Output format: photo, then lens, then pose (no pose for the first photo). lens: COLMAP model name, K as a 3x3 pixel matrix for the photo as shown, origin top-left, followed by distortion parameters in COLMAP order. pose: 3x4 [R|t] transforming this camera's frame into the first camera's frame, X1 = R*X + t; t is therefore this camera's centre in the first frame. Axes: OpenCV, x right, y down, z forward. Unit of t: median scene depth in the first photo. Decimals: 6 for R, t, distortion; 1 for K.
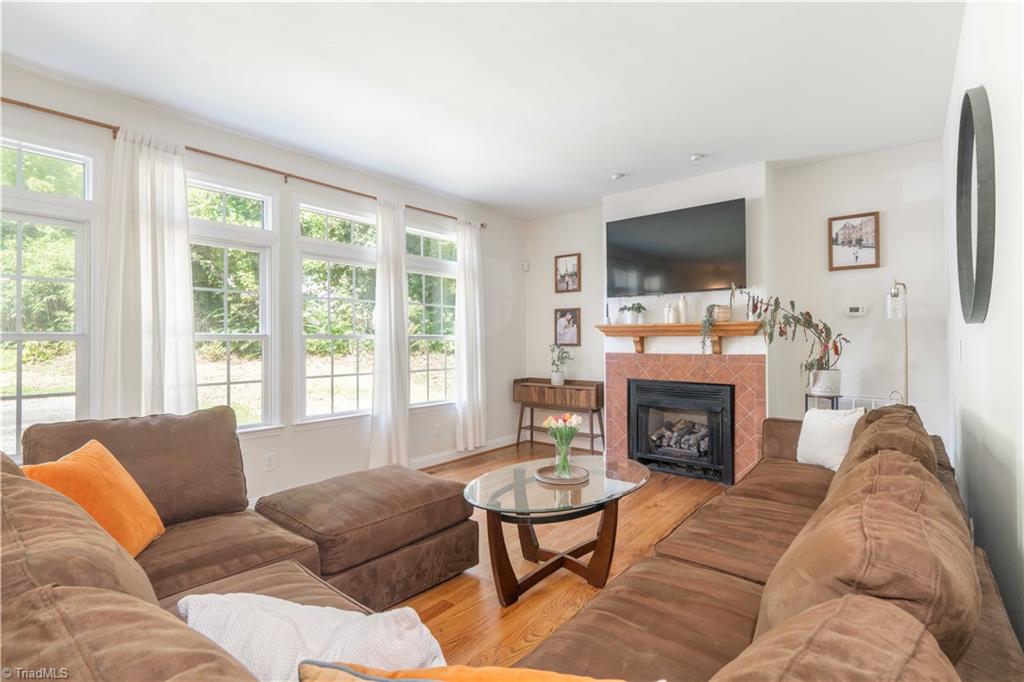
lens RADIAL K [[485.8, 0, 512.0], [0, 485.8, 341.0], [0, 0, 1]] dist [0.000258, -0.000035]
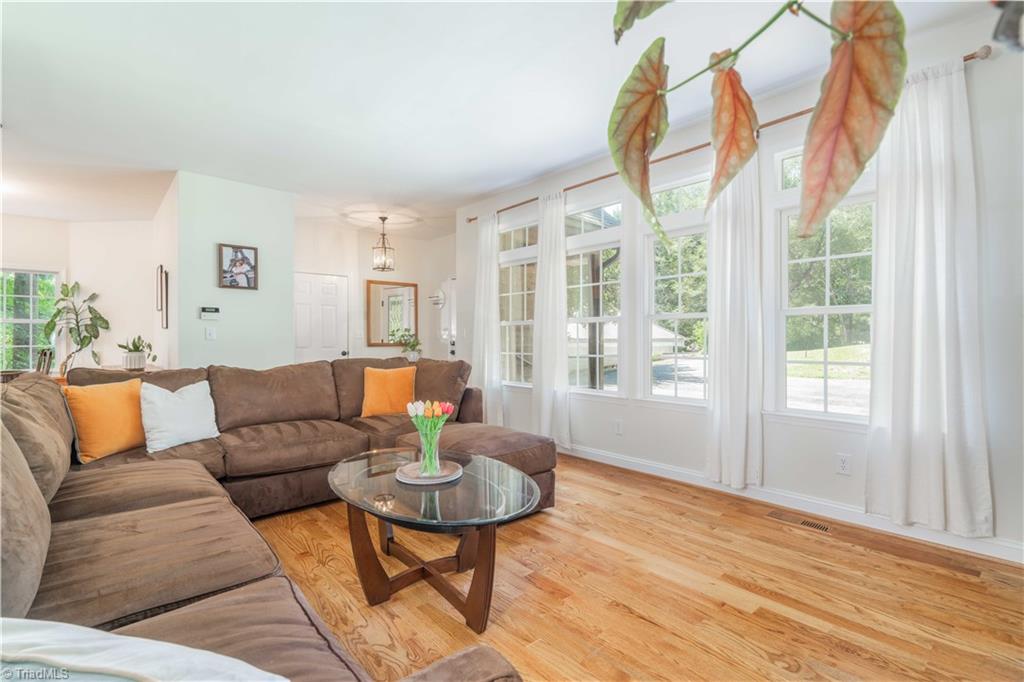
lens RADIAL K [[485.8, 0, 512.0], [0, 485.8, 341.0], [0, 0, 1]] dist [0.000258, -0.000035]
pose [[-0.174582, 0.007907, -0.984611, 0.508087], [0.009432, 0.999935, 0.006358, 0.022137], [0.984597, -0.008177, -0.174646, 0.636214]]
